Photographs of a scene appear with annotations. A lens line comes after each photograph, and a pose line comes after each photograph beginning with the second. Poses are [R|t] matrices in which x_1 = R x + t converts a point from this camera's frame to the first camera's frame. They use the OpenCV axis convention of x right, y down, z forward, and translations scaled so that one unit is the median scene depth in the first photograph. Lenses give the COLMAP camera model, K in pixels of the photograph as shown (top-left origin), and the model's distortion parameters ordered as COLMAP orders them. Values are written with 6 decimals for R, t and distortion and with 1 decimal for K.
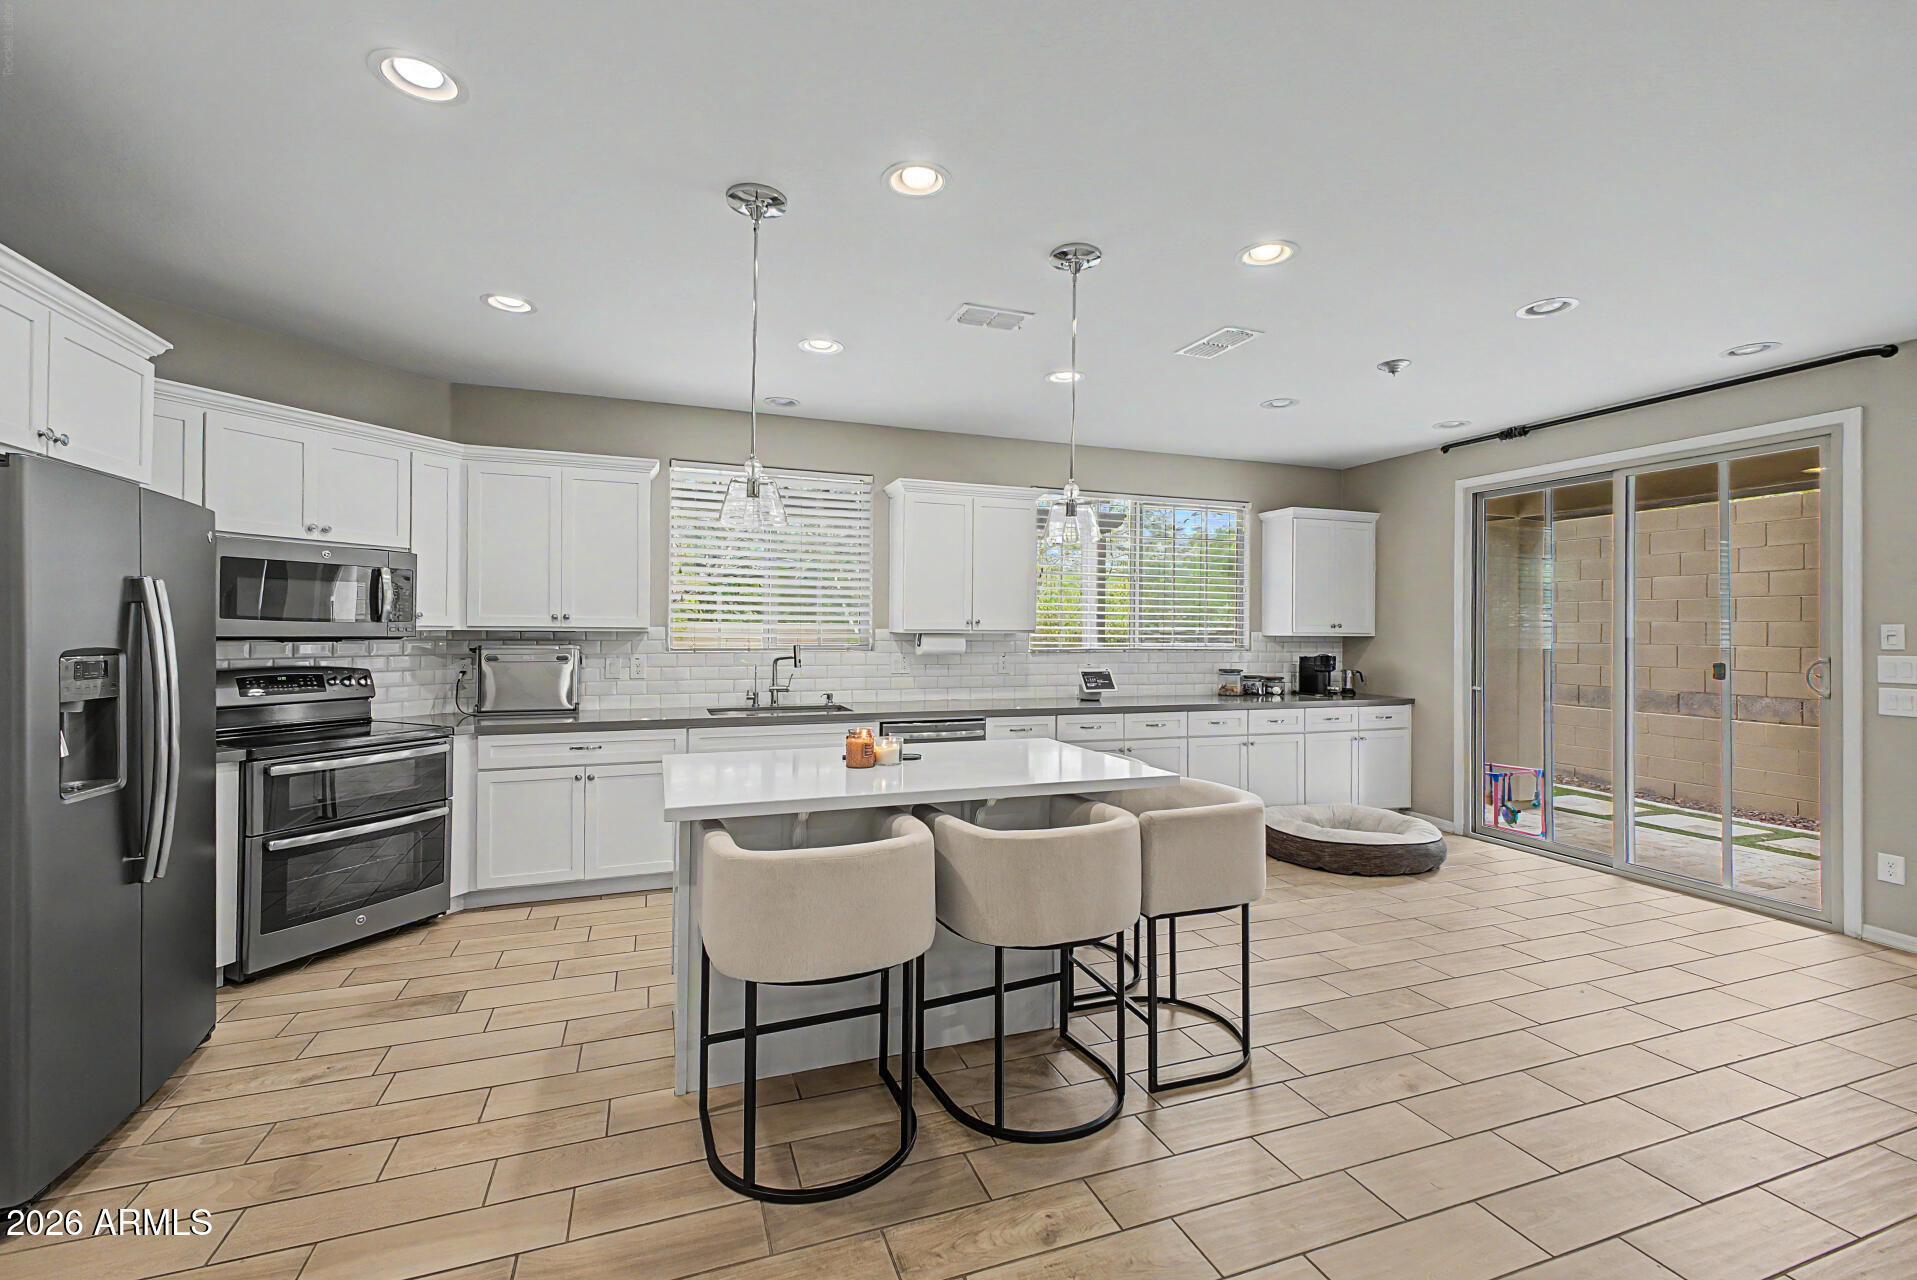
lens RADIAL K [[733.2, 0, 968.3], [0, 733.2, 622.8], [0, 0, 1]] dist [-0.001101, -0.000370]
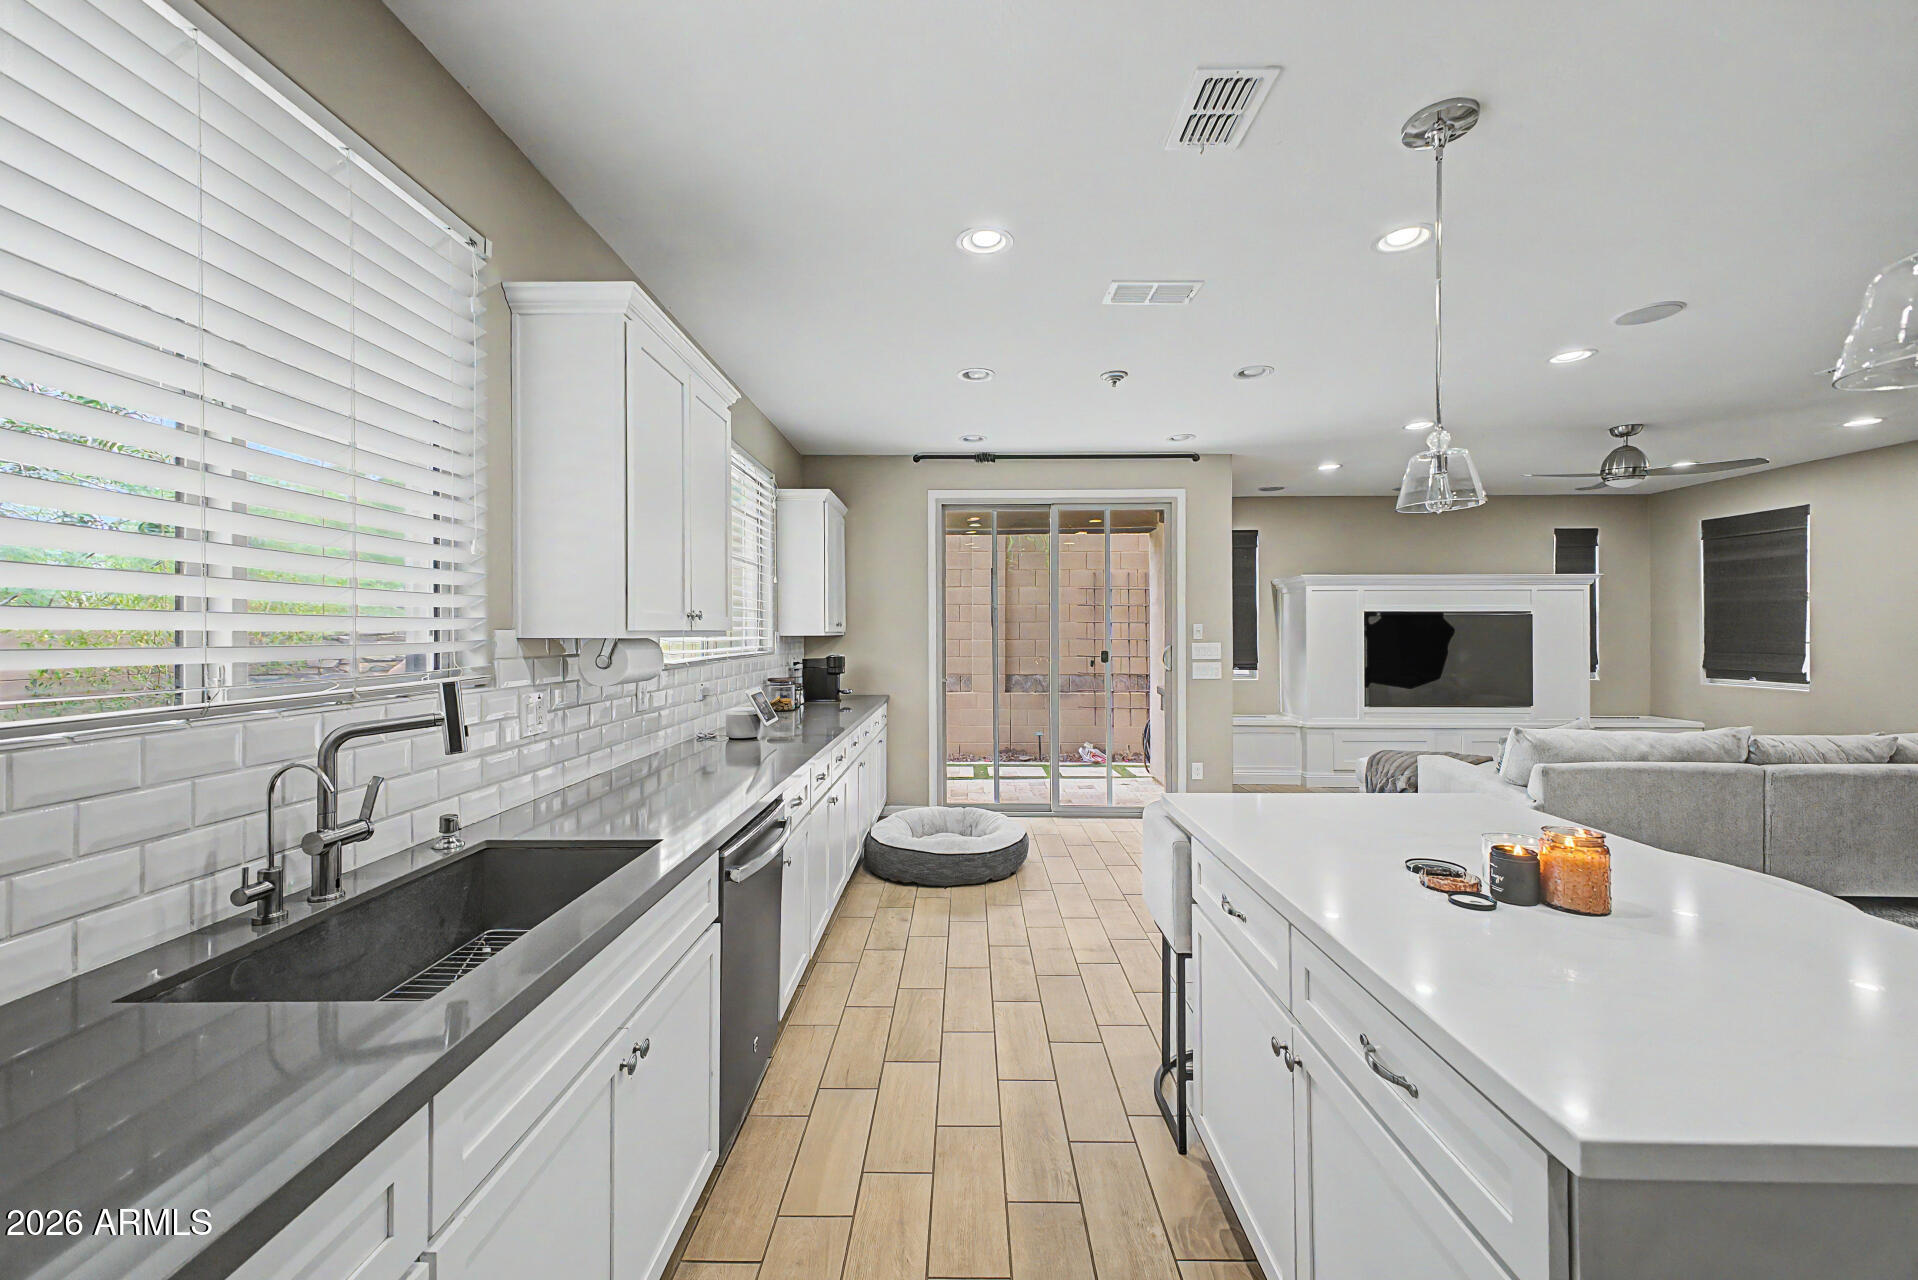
lens RADIAL K [[760.7, 0, 954.5], [0, 760.7, 630.7], [0, 0, 1]] dist [0.009848, -0.002058]
pose [[0.416863, -0.006169, 0.908948, -0.525534], [-0.003456, 0.999959, 0.008372, 0.005101], [-0.908963, -0.006631, 0.416825, 0.778469]]
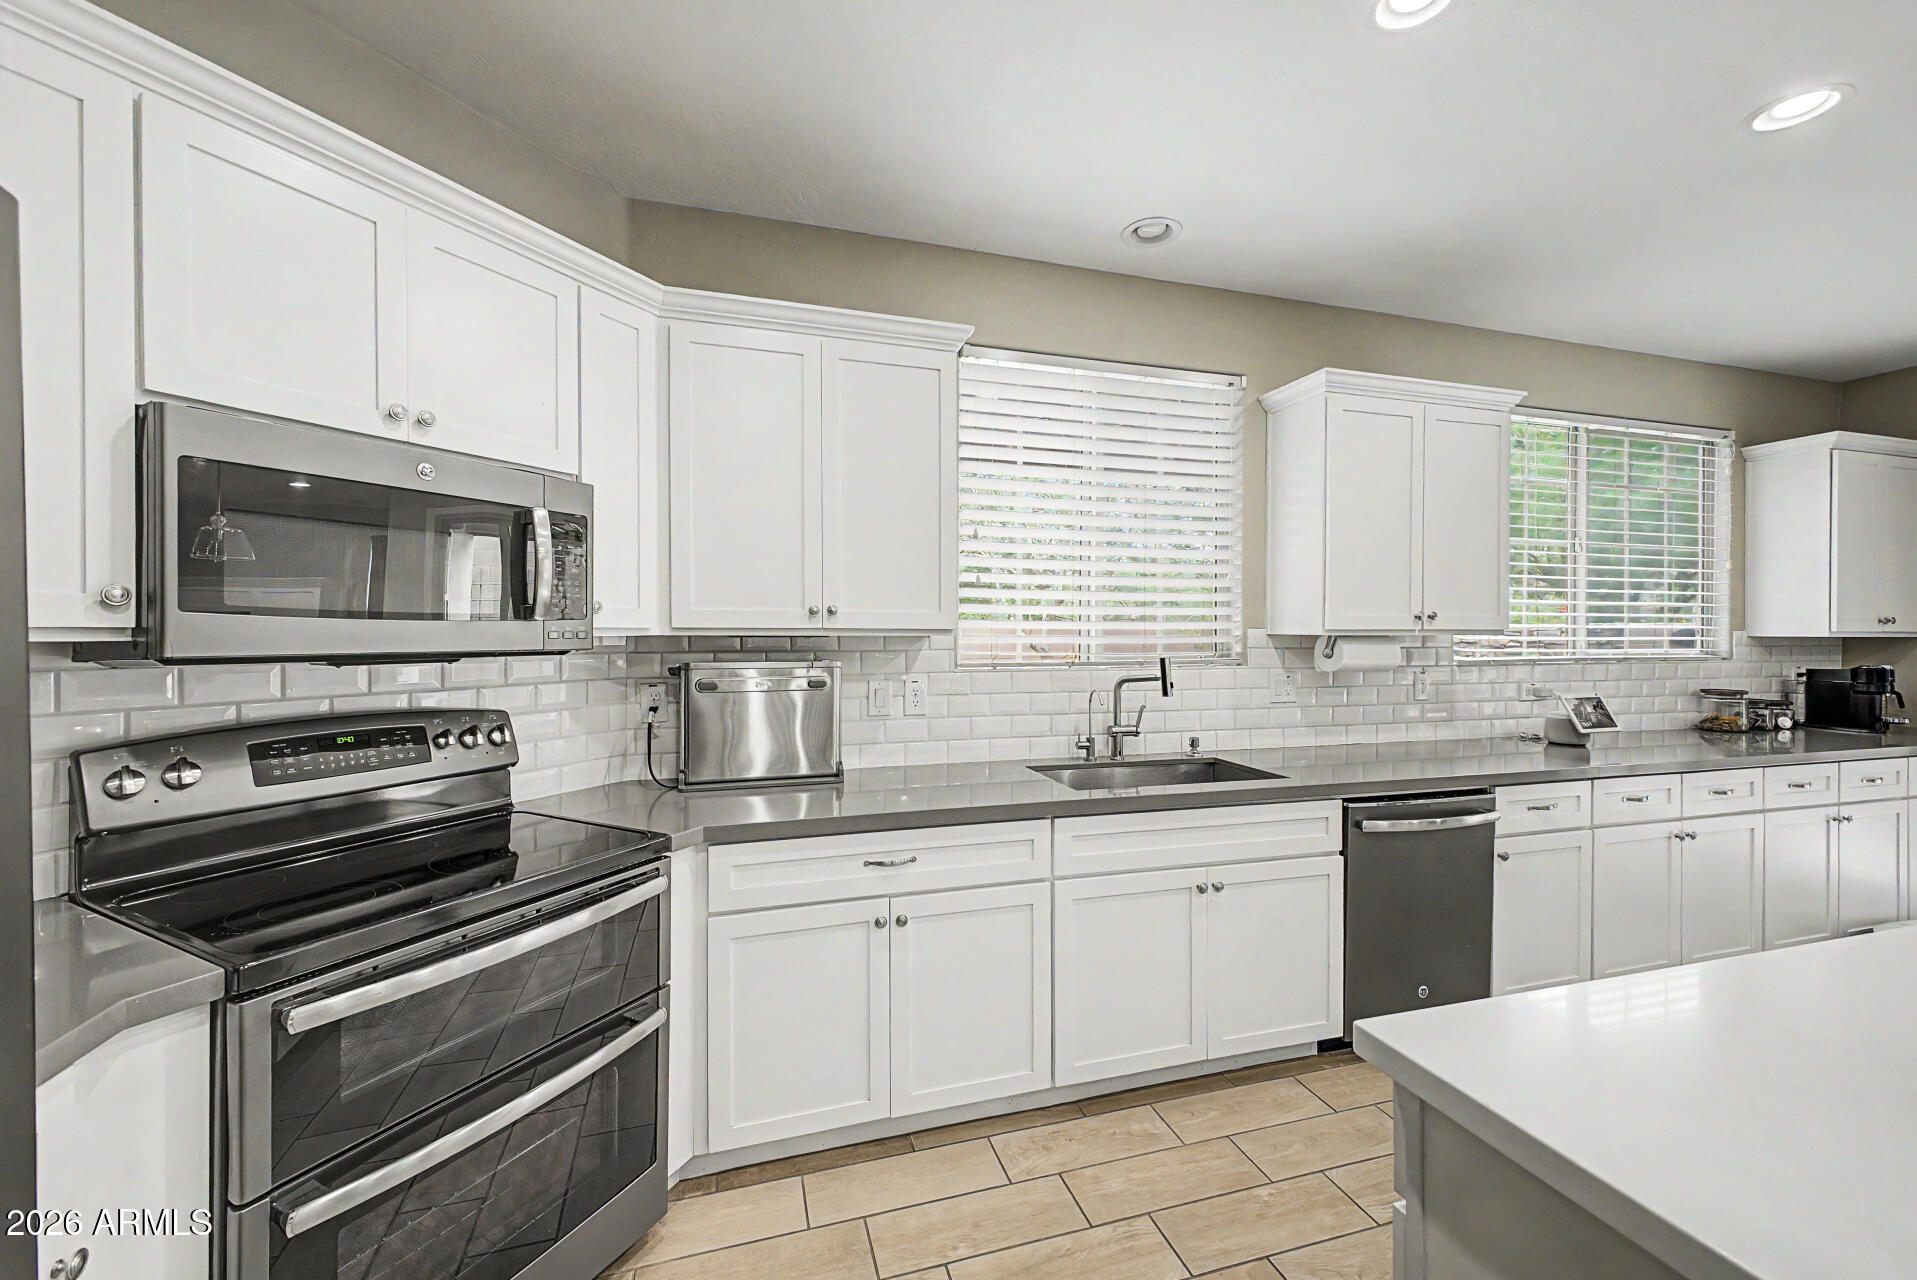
lens RADIAL K [[760.3, 0, 949.8], [0, 760.3, 630.3], [0, 0, 1]] dist [0.009848, -0.002058]
pose [[0.991170, -0.004367, -0.132528, -0.381499], [0.005769, 0.999931, 0.010195, 0.001622], [0.132474, -0.010870, 0.991127, 0.443678]]
